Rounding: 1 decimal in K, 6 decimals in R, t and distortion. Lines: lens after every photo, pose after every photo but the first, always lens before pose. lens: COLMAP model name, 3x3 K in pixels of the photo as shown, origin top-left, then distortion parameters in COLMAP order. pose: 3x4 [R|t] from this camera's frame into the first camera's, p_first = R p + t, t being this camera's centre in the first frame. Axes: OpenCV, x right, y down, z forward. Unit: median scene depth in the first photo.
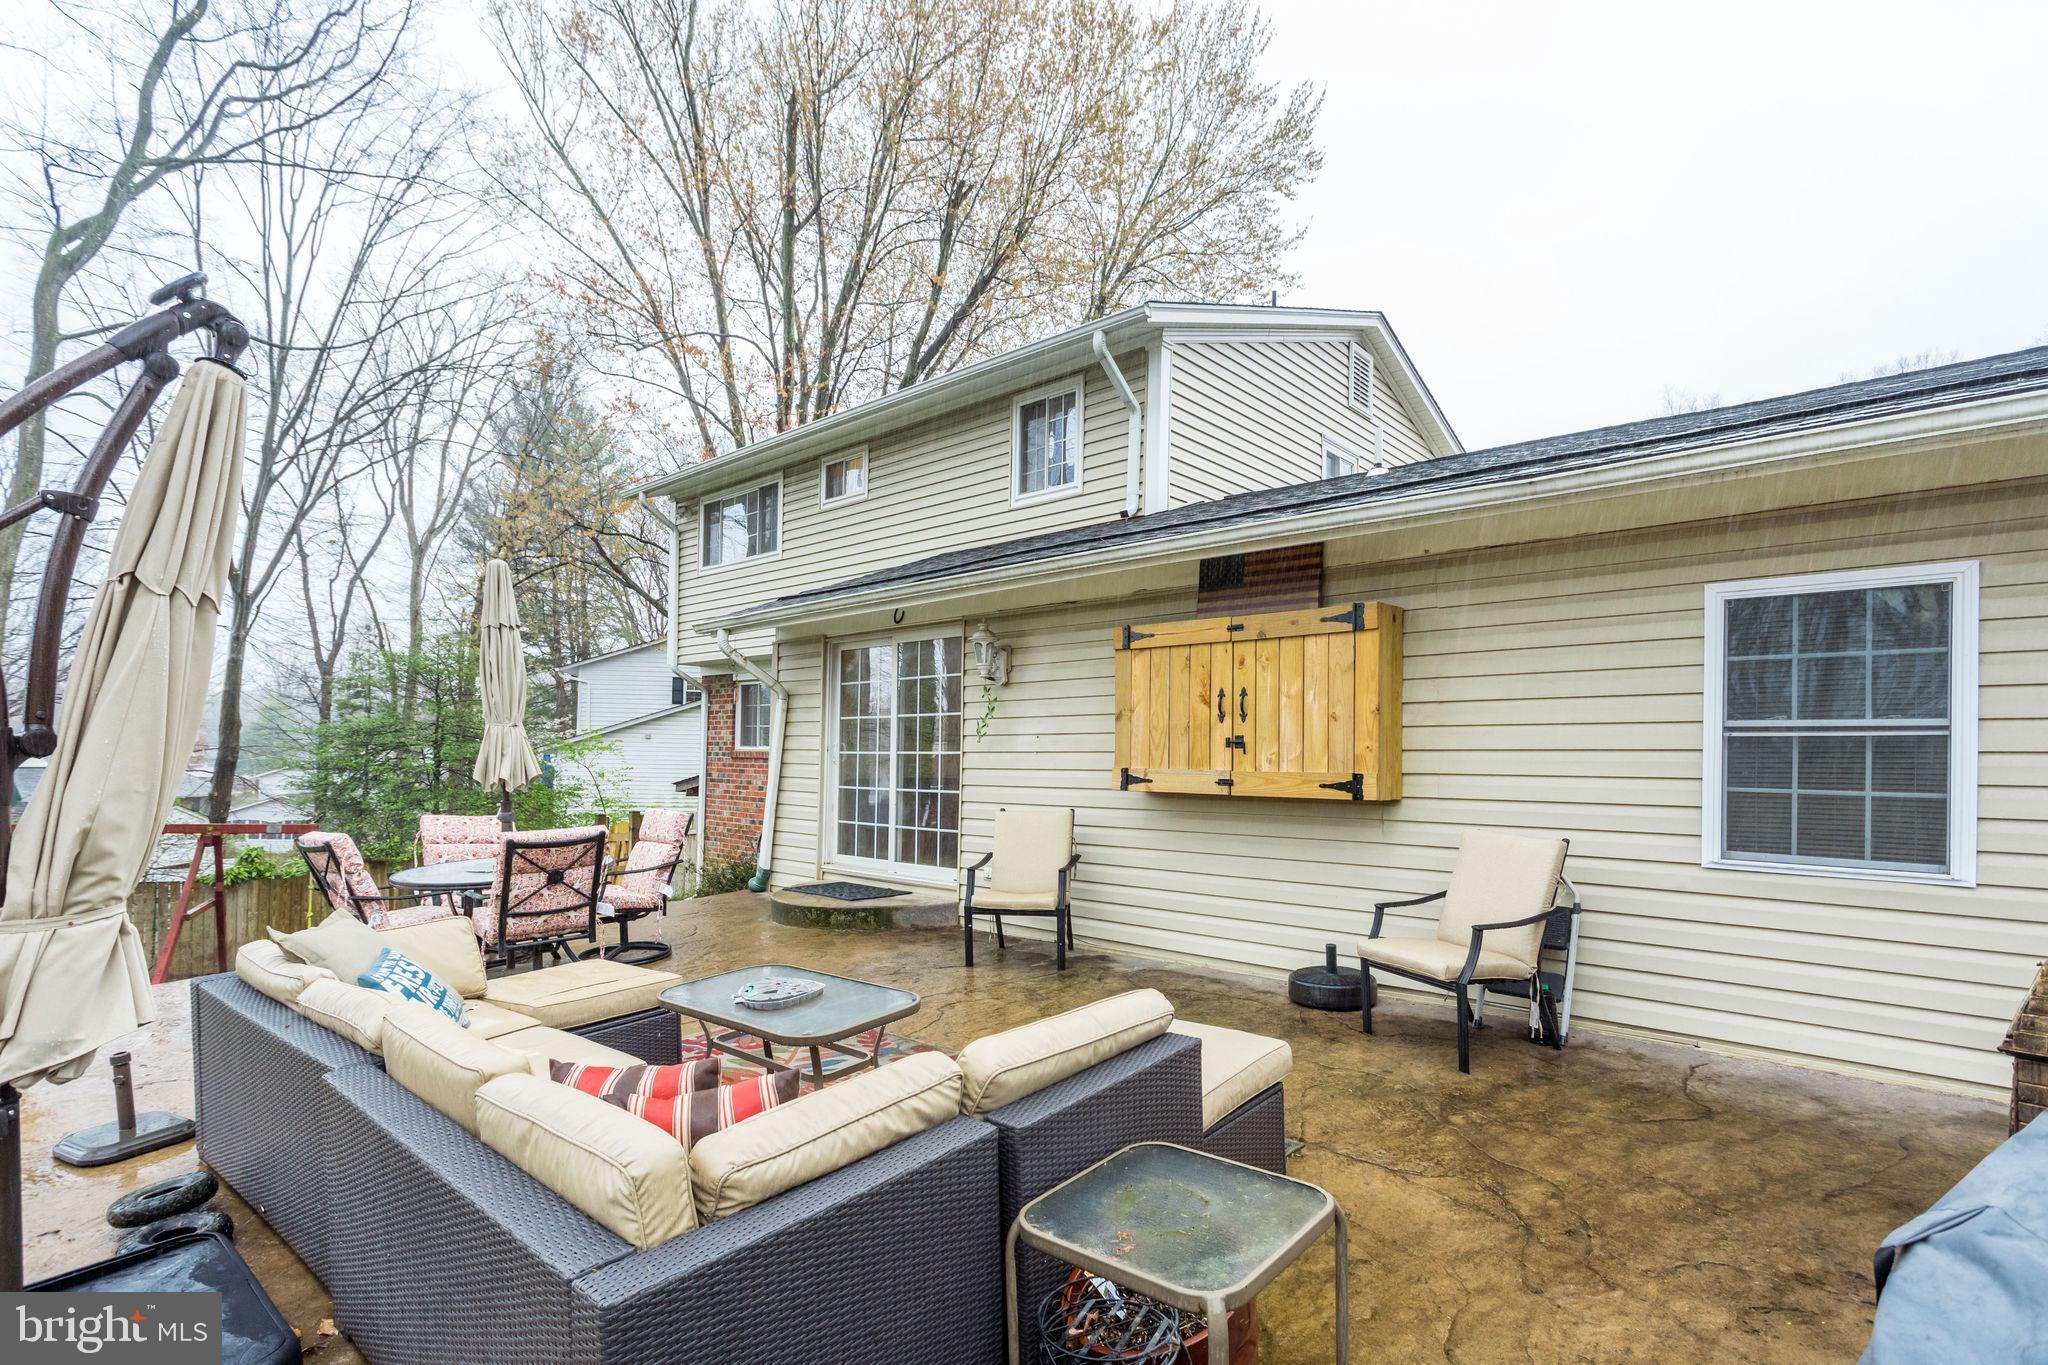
lens RADIAL K [[968.4, 0, 1066.8], [0, 968.4, 738.6], [0, 0, 1]] dist [0.000577, 0.000551]
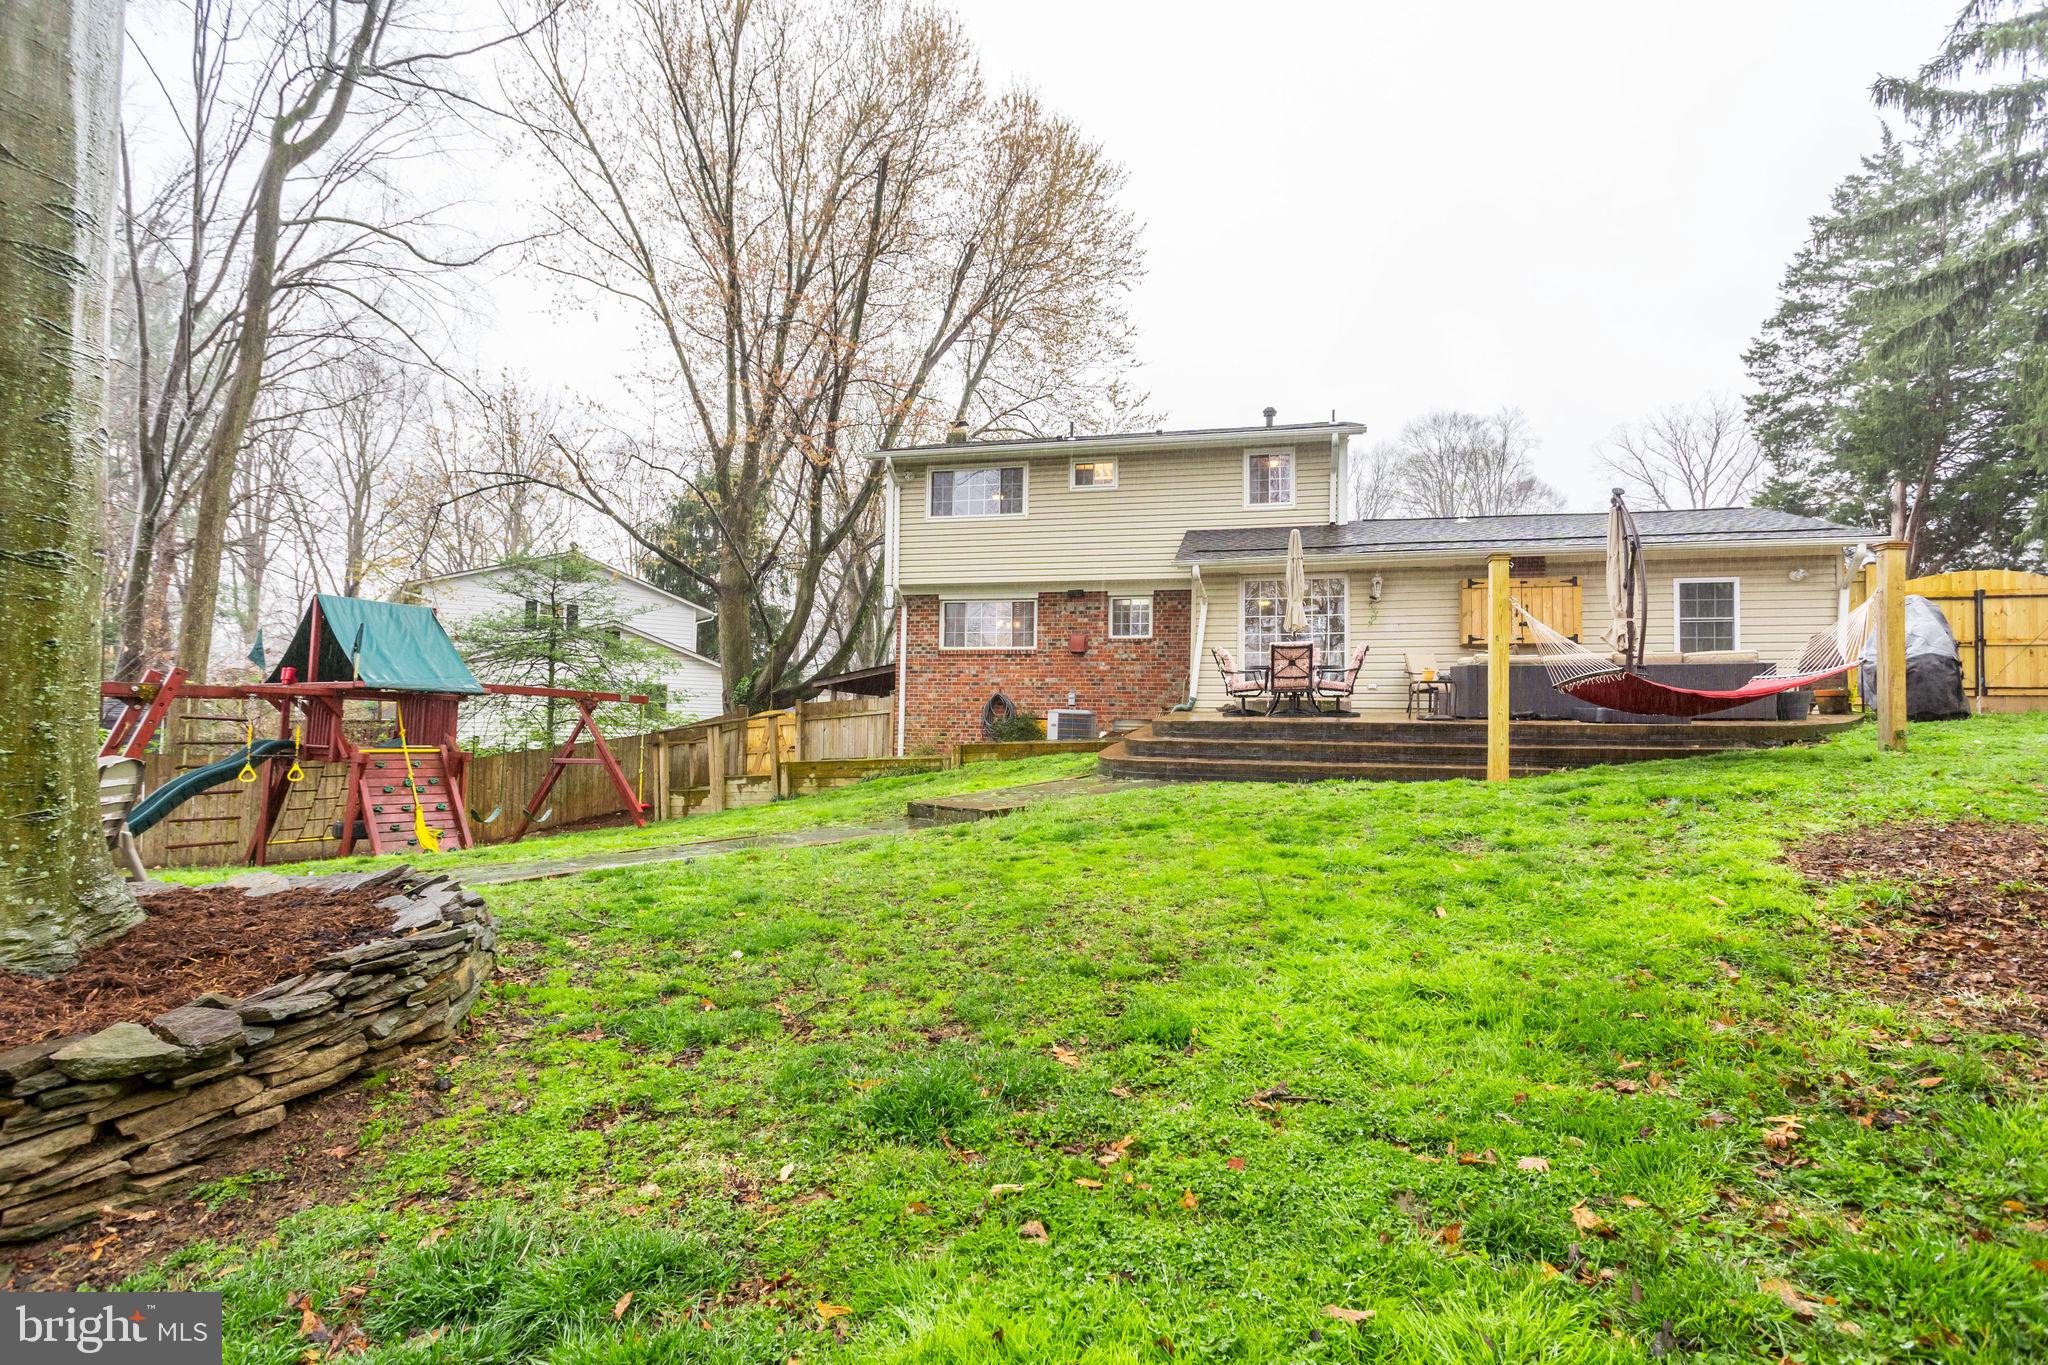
lens RADIAL K [[958.0, 0, 1040.4], [0, 958.0, 680.2], [0, 0, 1]] dist [0.002864, 0.001241]
pose [[0.883109, 0.021278, 0.468685, -2.115135], [-0.008848, 0.999549, -0.028708, 0.232062], [-0.469085, 0.021206, 0.882899, -0.684575]]
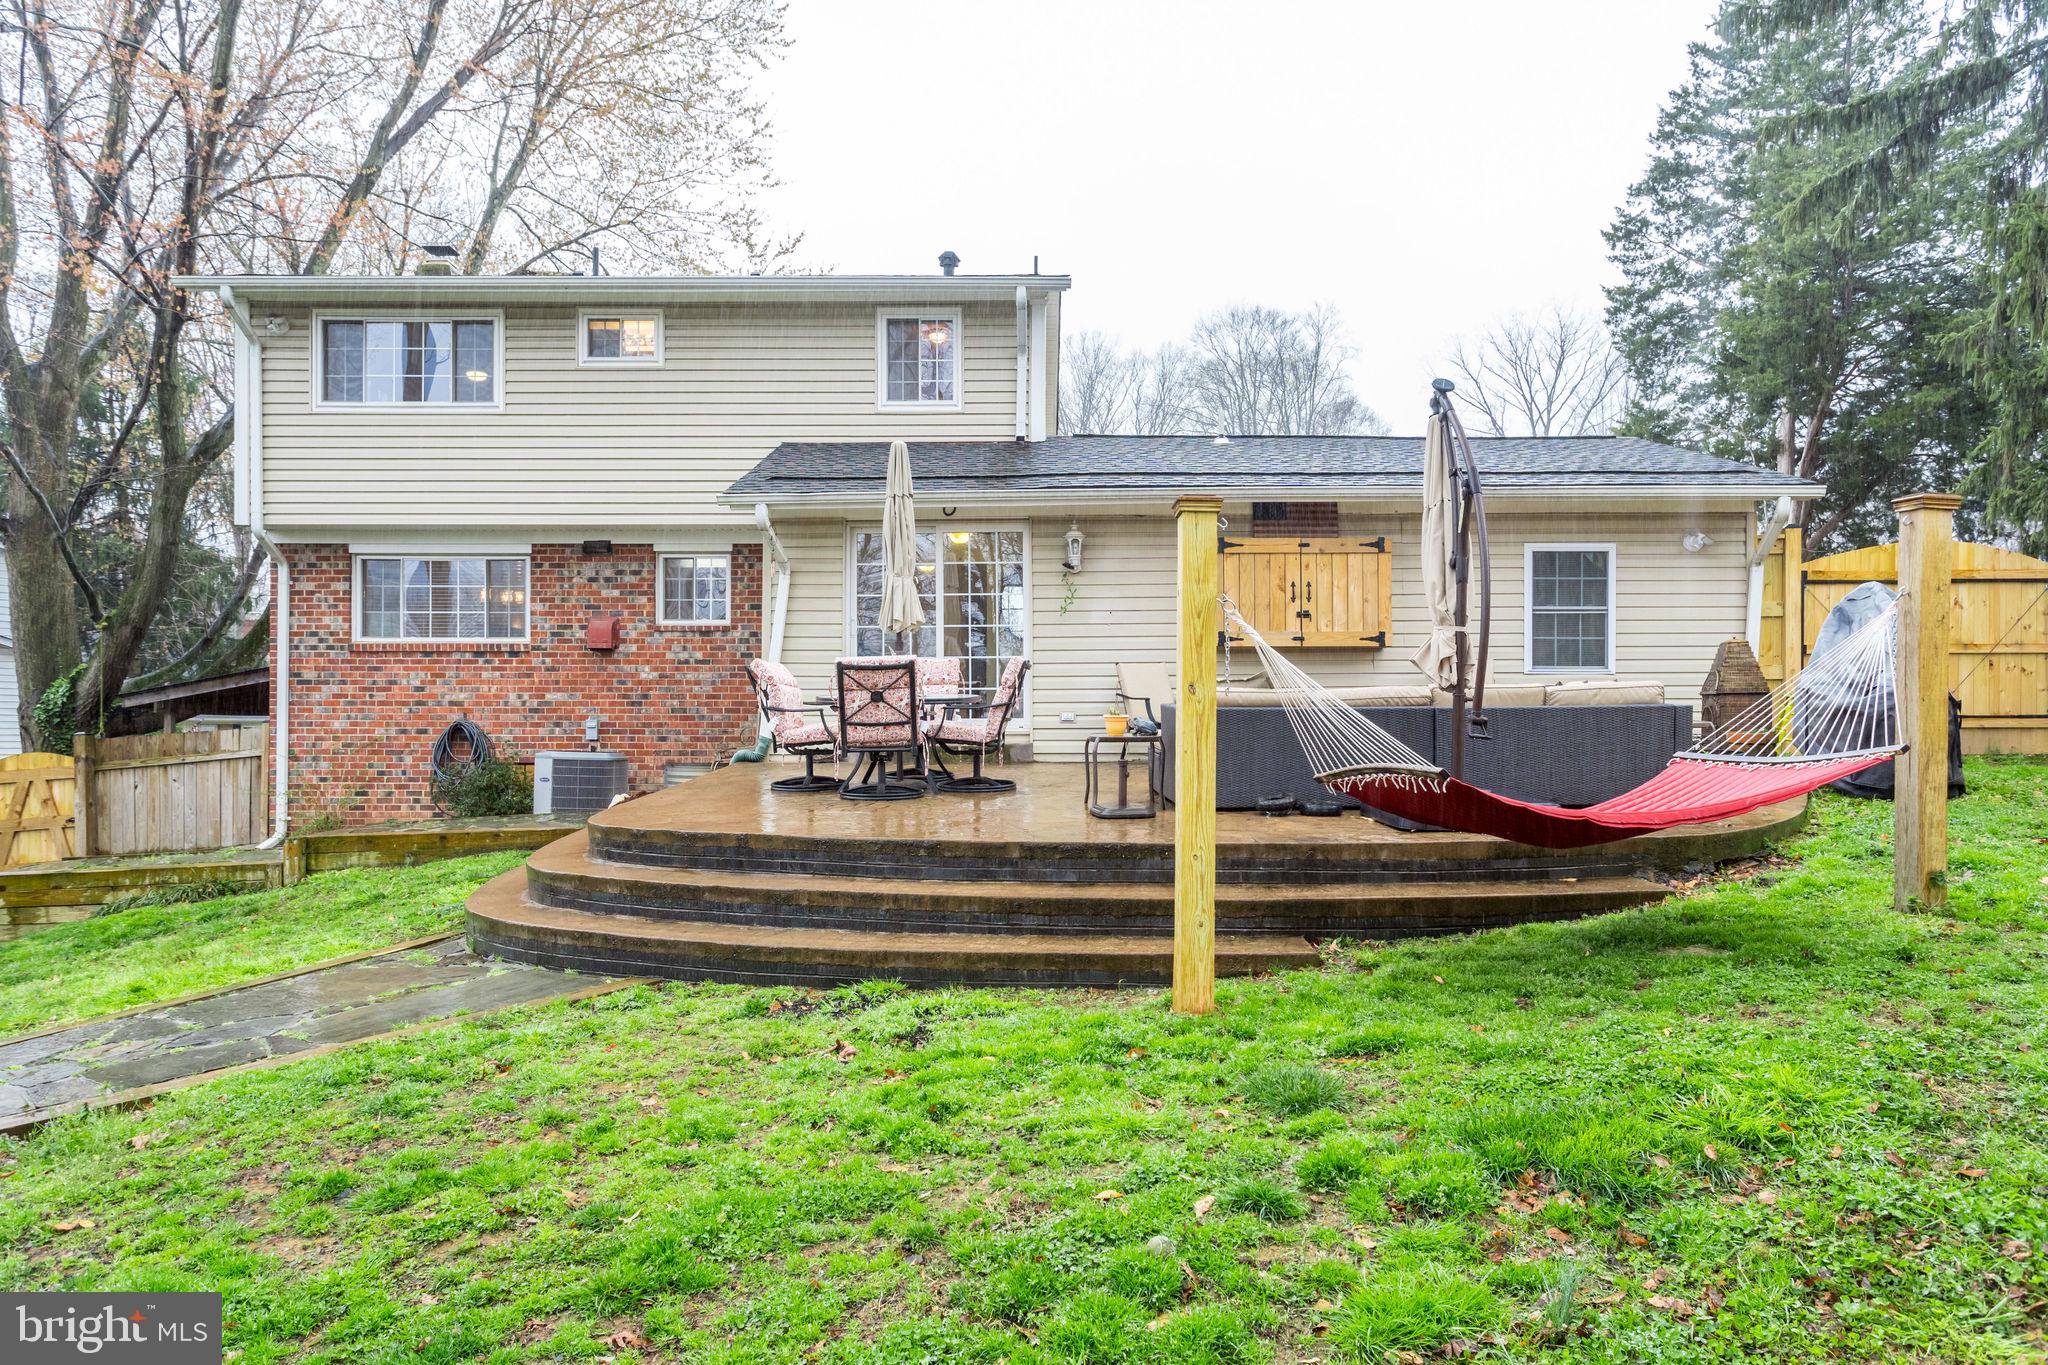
lens RADIAL K [[1286.5, 0, 1023.4], [0, 1286.5, 700.5], [0, 0, 1]] dist [0.000770, 0.000033]
pose [[0.757462, -0.003265, 0.652871, -1.495755], [-0.001056, 0.999980, 0.006226, 0.126702], [-0.652878, -0.005405, 0.757444, -0.322540]]
